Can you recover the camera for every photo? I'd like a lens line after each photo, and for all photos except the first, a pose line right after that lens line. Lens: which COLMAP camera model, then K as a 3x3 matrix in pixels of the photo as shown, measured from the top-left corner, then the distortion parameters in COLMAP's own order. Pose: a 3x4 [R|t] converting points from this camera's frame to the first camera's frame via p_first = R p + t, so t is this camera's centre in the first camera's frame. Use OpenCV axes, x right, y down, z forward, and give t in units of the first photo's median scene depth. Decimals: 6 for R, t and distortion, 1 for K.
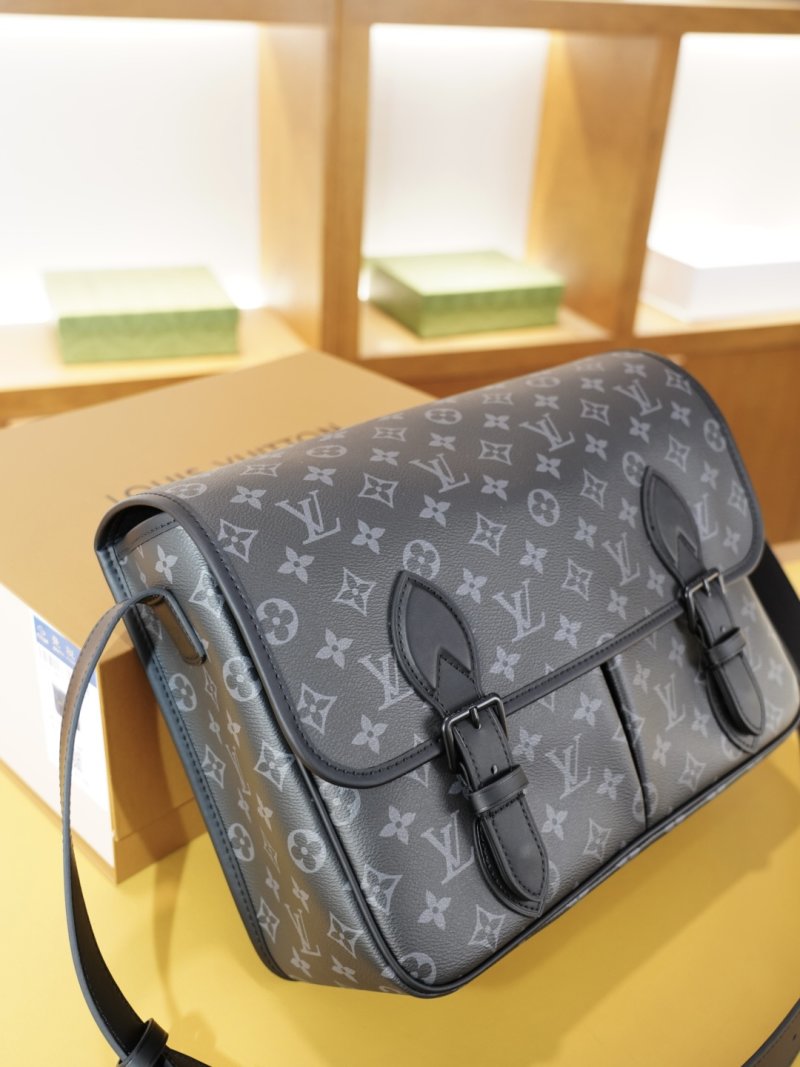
lens RADIAL K [[1145.6, 0, 400.0], [0, 1145.6, 533.5], [0, 0, 1]] dist [0.060308, -0.040541]
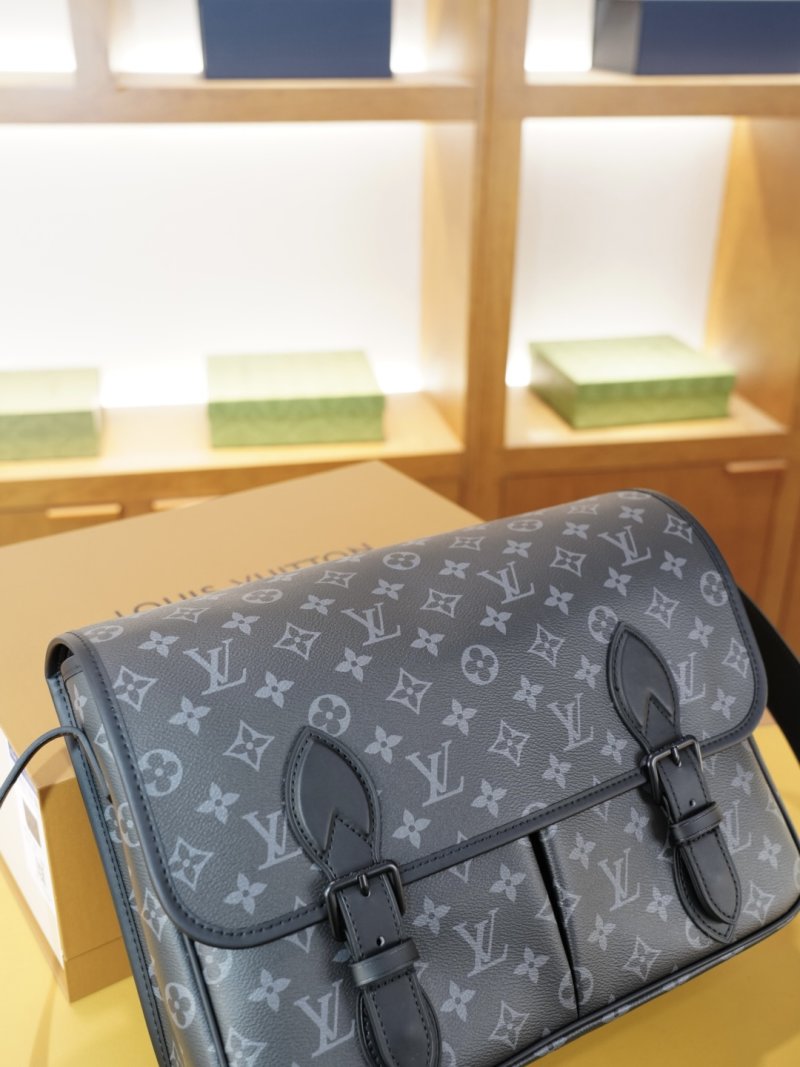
lens RADIAL K [[1202.9, 0, 416.4], [0, 1202.9, 523.5], [0, 0, 1]] dist [0.041274, 0.026470]
pose [[0.976836, 0.044938, -0.209218, 0.281473], [-0.056805, 0.997079, -0.051058, -0.086967], [0.206312, 0.061760, 0.976535, -0.010919]]
